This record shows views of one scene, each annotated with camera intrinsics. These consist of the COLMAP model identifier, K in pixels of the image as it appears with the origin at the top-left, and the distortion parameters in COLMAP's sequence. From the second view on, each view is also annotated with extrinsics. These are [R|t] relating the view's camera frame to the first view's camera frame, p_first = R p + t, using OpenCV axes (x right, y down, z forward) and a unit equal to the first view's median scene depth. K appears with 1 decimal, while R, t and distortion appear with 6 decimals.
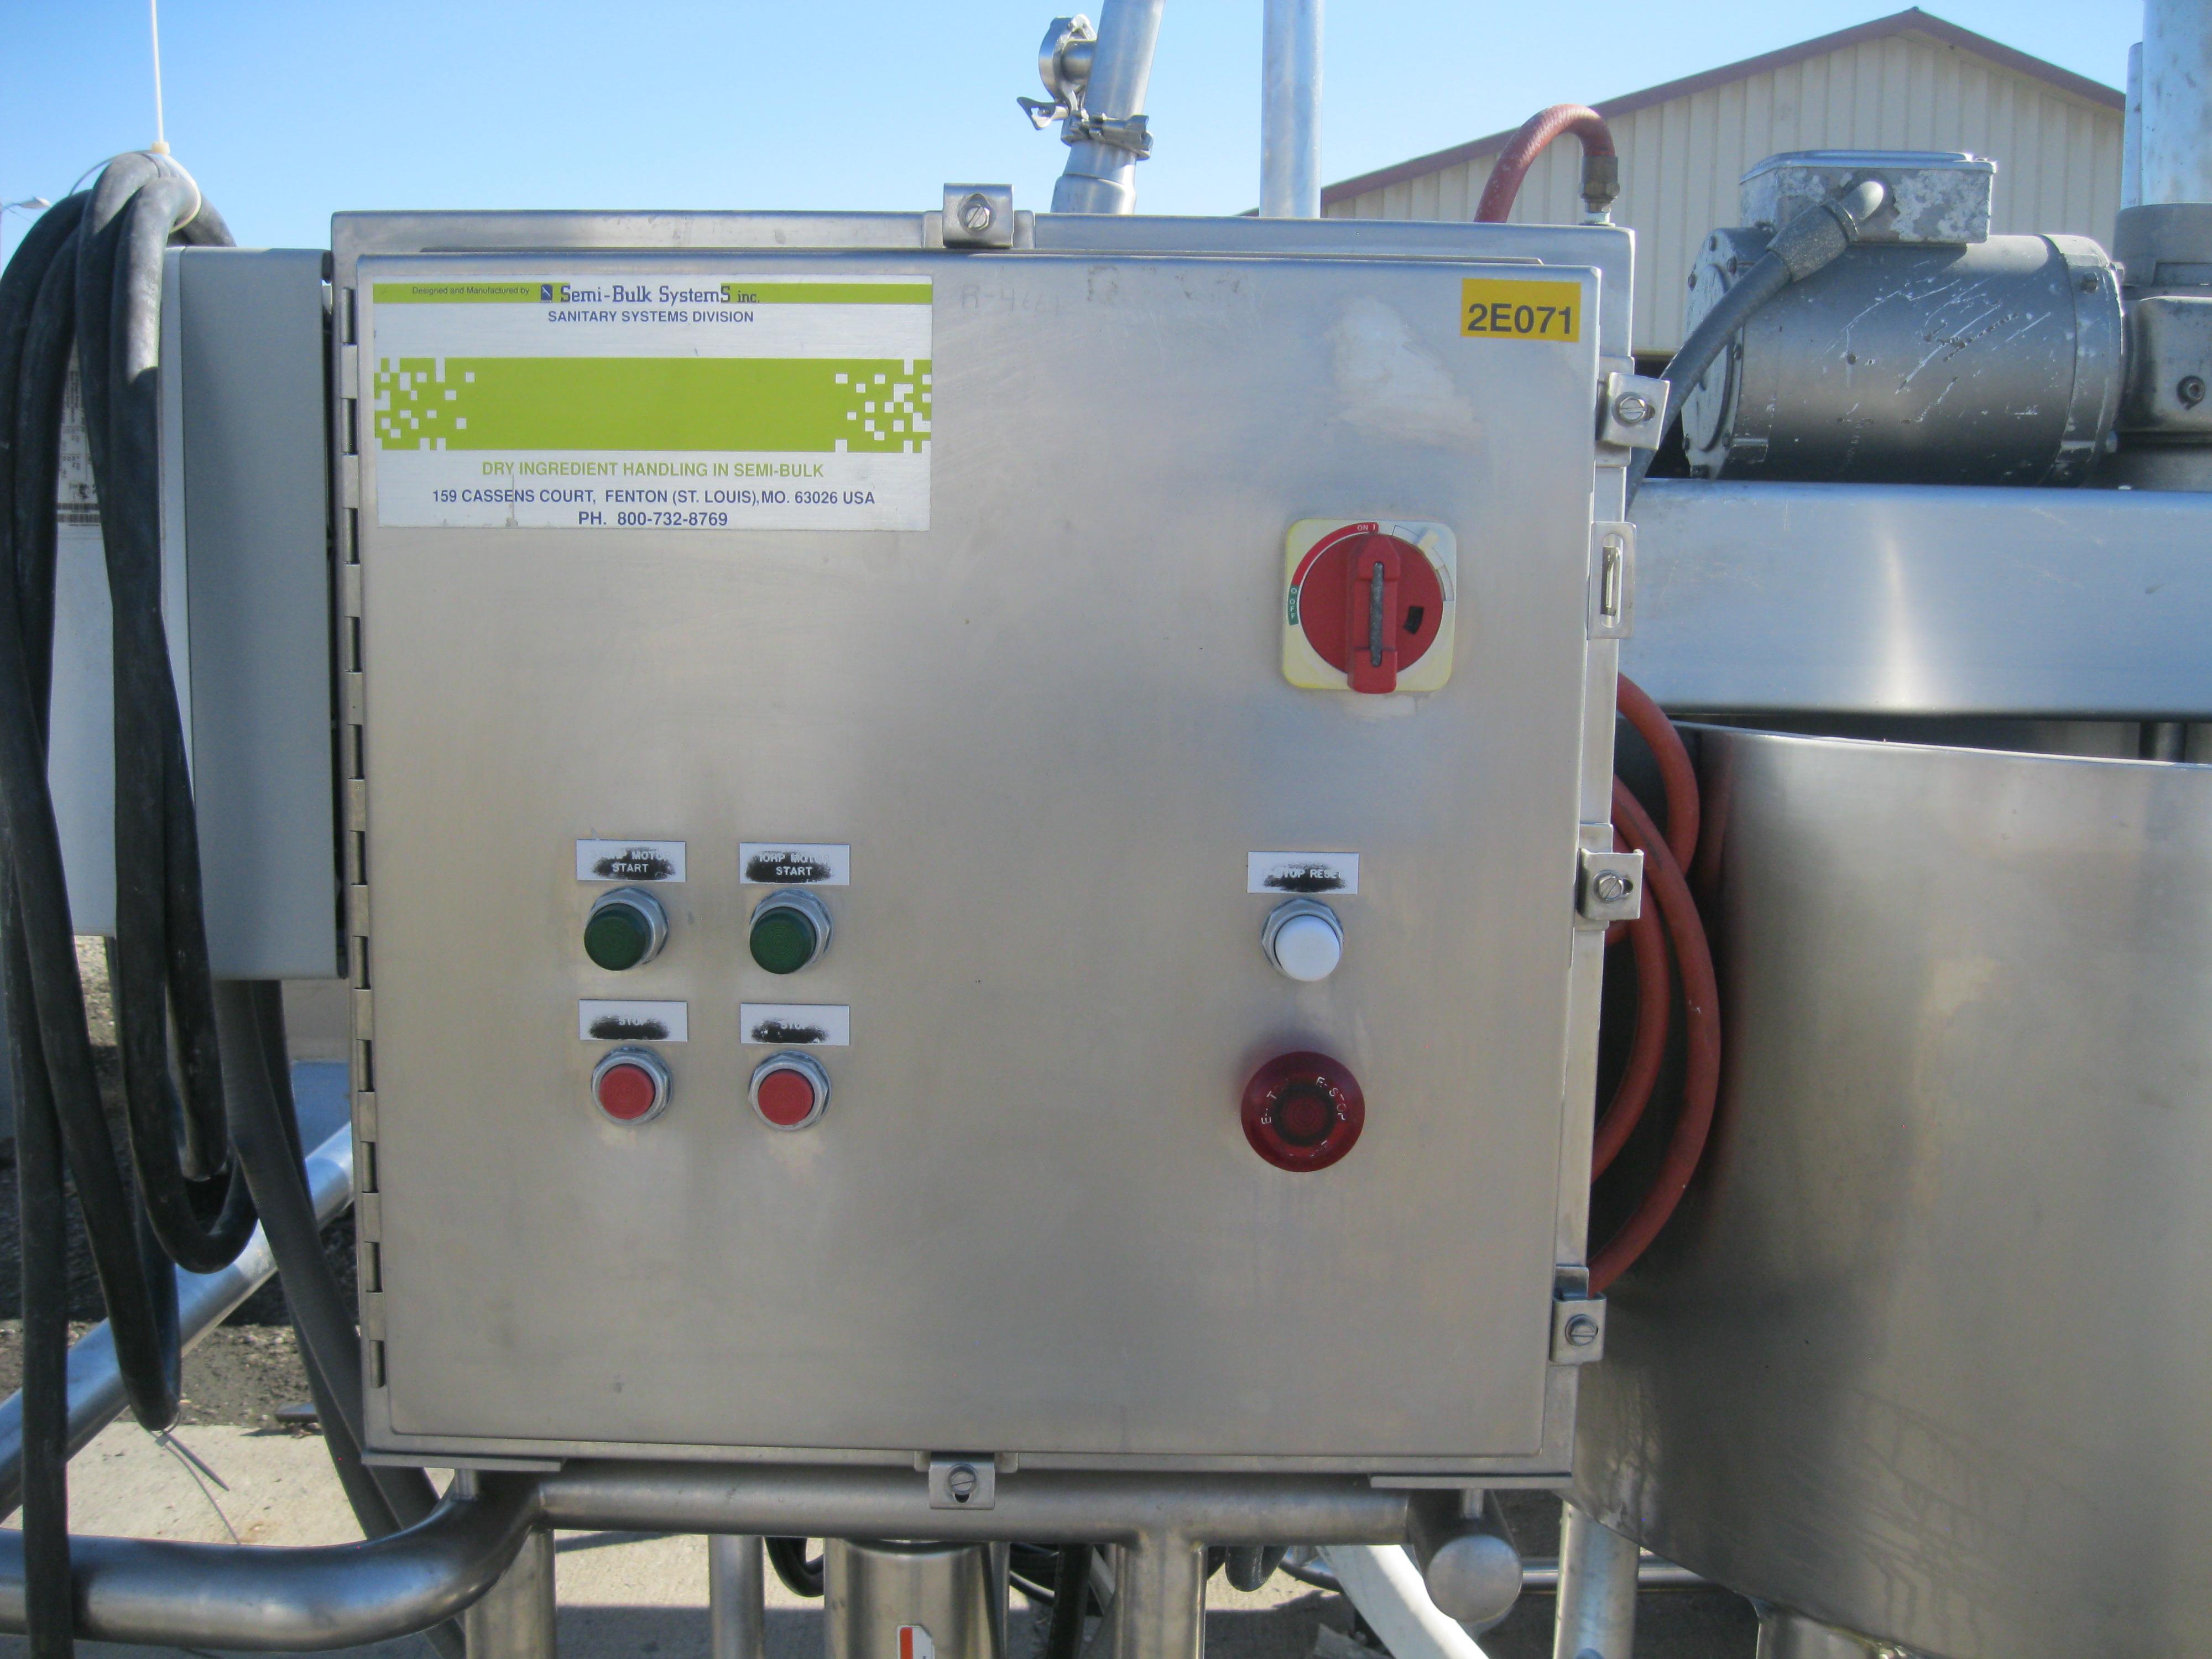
lens RADIAL K [[2248.8, 0, 1091.4], [0, 2248.8, 862.2], [0, 0, 1]] dist [-0.104875, 0.000000]
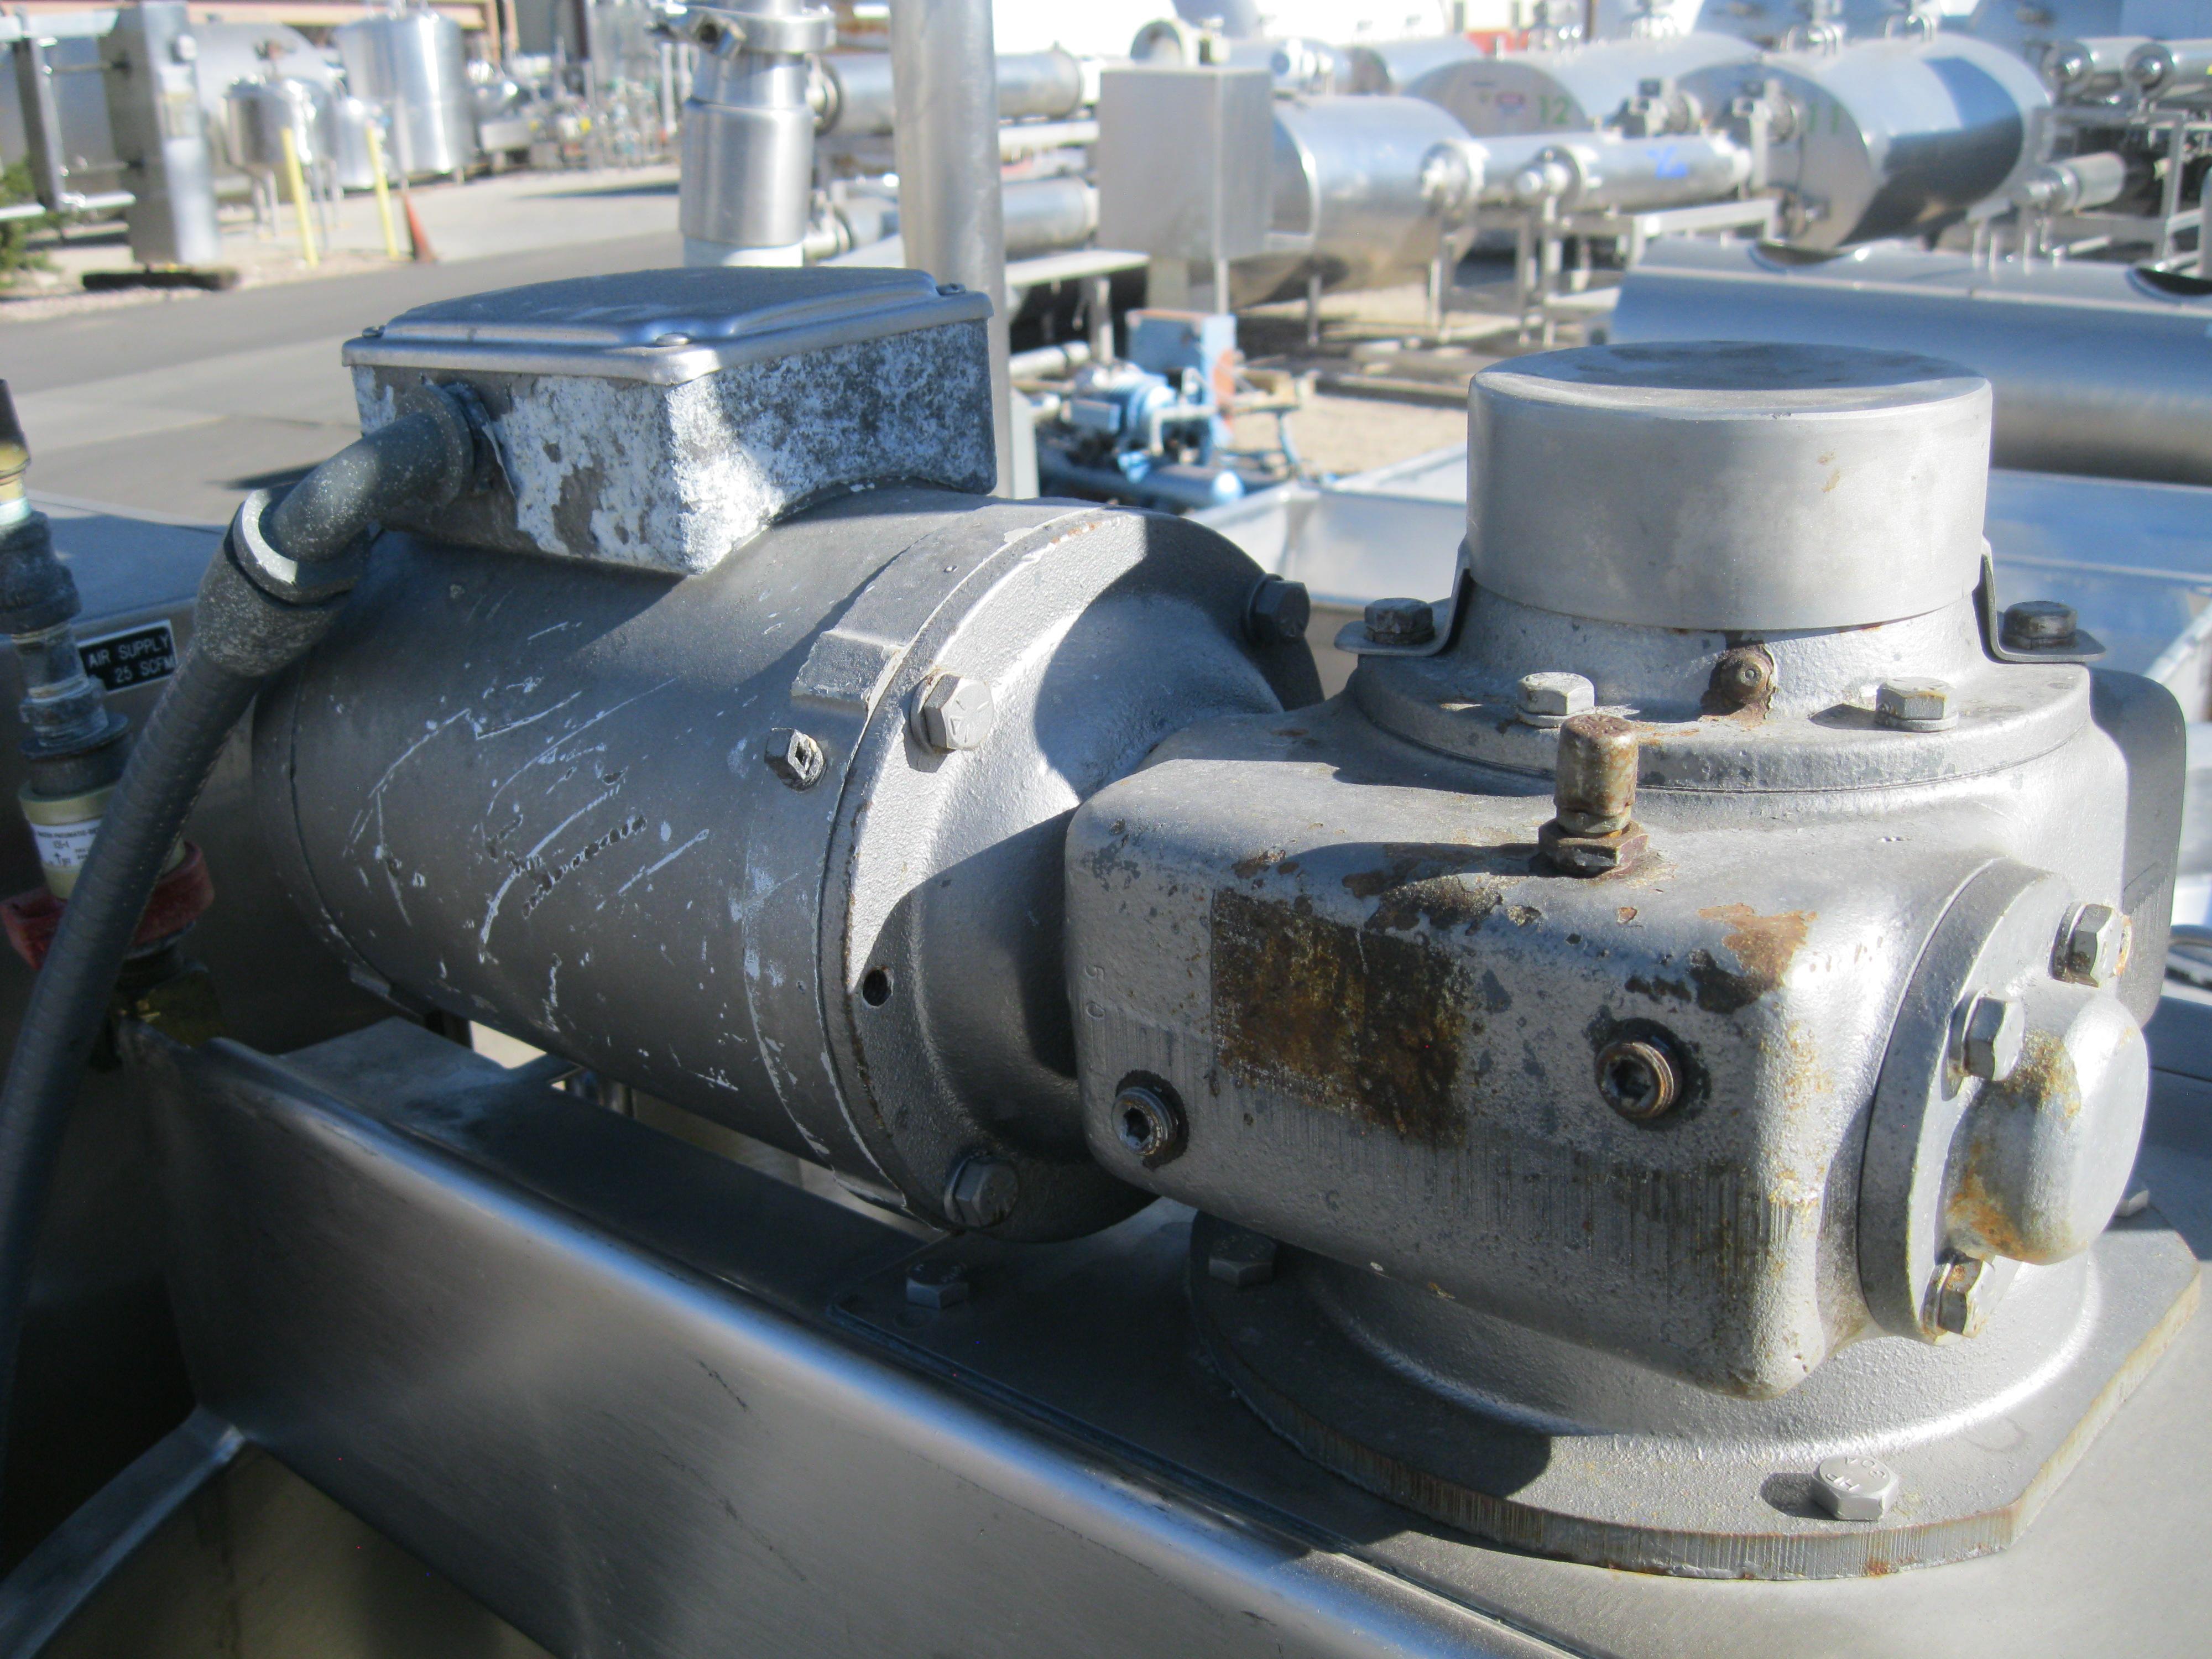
lens RADIAL K [[2248.8, 0, 1044.5], [0, 2248.8, 839.5], [0, 0, 1]] dist [-0.104875, 0.000000]
pose [[0.752783, 0.167205, -0.636679, 0.870229], [-0.044681, 0.977951, 0.204001, -0.402214], [0.656750, -0.125121, 0.743656, 0.967299]]
